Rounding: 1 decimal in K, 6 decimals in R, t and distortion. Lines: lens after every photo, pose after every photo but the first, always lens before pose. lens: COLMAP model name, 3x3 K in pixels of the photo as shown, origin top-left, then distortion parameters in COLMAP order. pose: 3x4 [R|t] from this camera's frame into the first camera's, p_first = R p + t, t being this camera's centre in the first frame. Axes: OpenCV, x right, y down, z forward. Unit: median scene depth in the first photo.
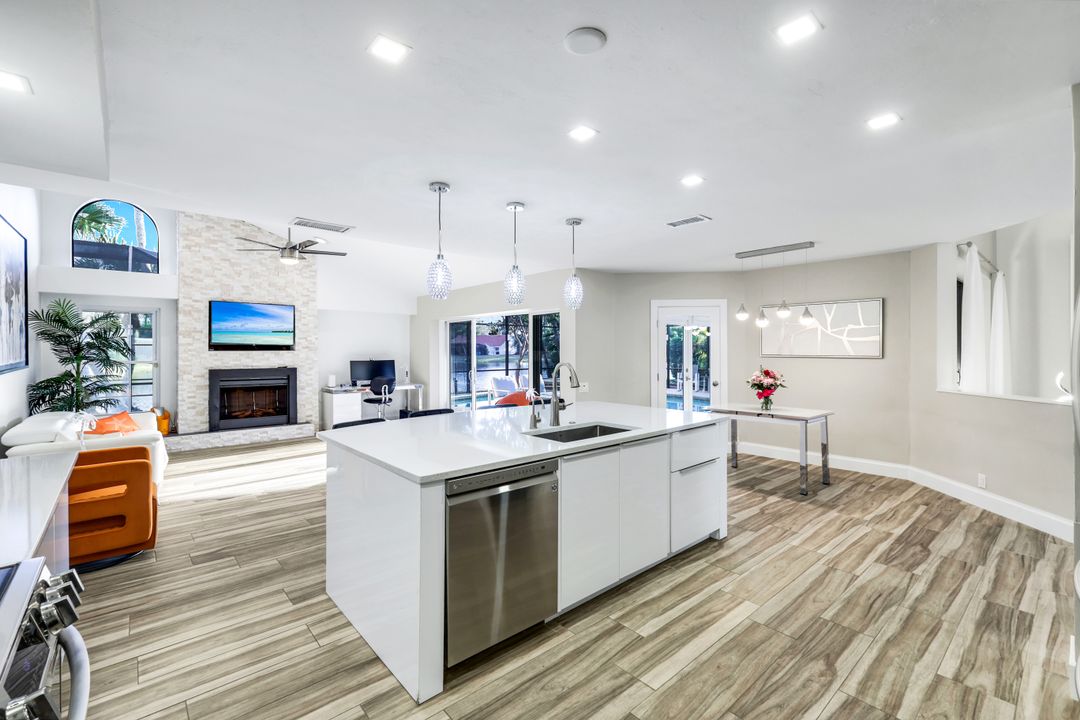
lens RADIAL K [[478.2, 0, 542.9], [0, 478.2, 353.6], [0, 0, 1]] dist [0.003242, 0.000407]
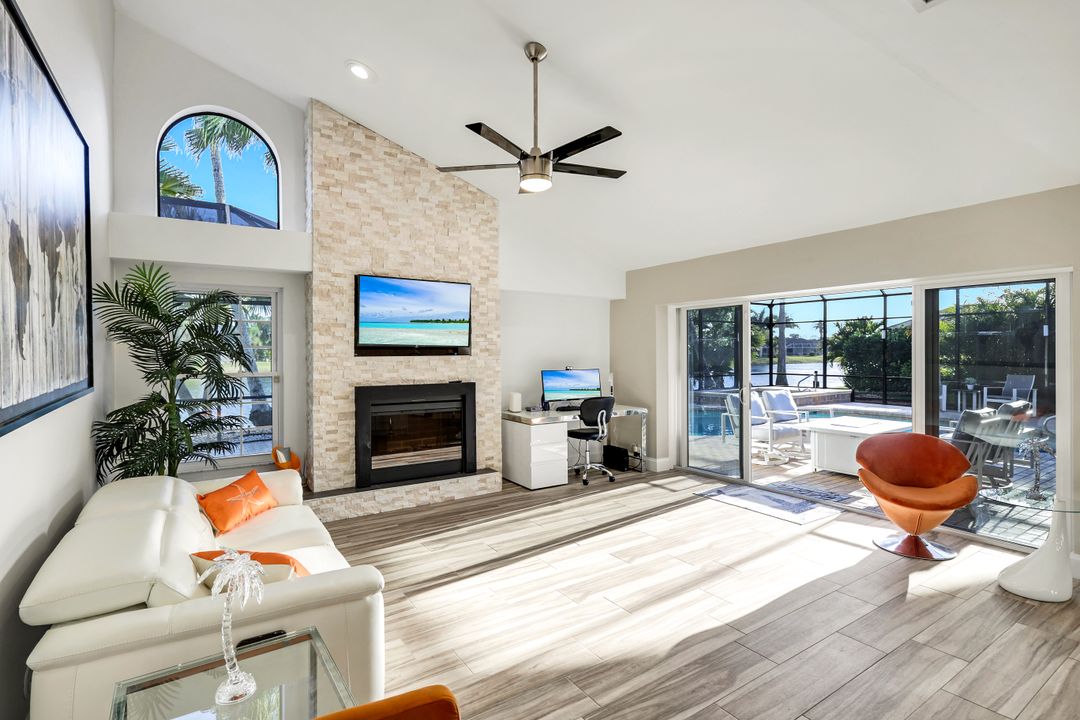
lens RADIAL K [[527.0, 0, 540.0], [0, 527.0, 360.0], [0, 0, 1]] dist [0.000767, 0.000253]
pose [[0.991706, -0.001085, -0.128521, -0.382547], [0.002225, 0.999959, 0.008728, -0.006562], [0.128506, -0.008941, 0.991668, 0.366553]]
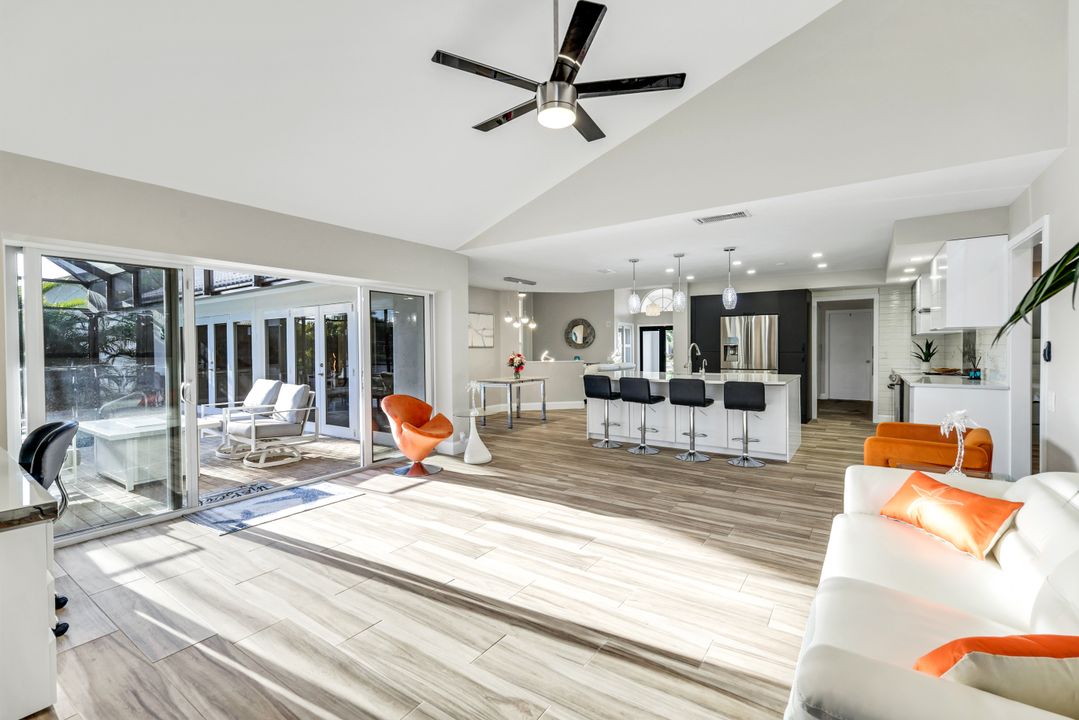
lens RADIAL K [[456.4, 0, 561.3], [0, 456.4, 357.7], [0, 0, 1]] dist [0.000581, 0.000094]
pose [[-0.264680, -0.015022, 0.964219, -0.786517], [0.015693, 0.999679, 0.019883, 0.013393], [-0.964209, 0.020394, -0.264359, 0.941005]]
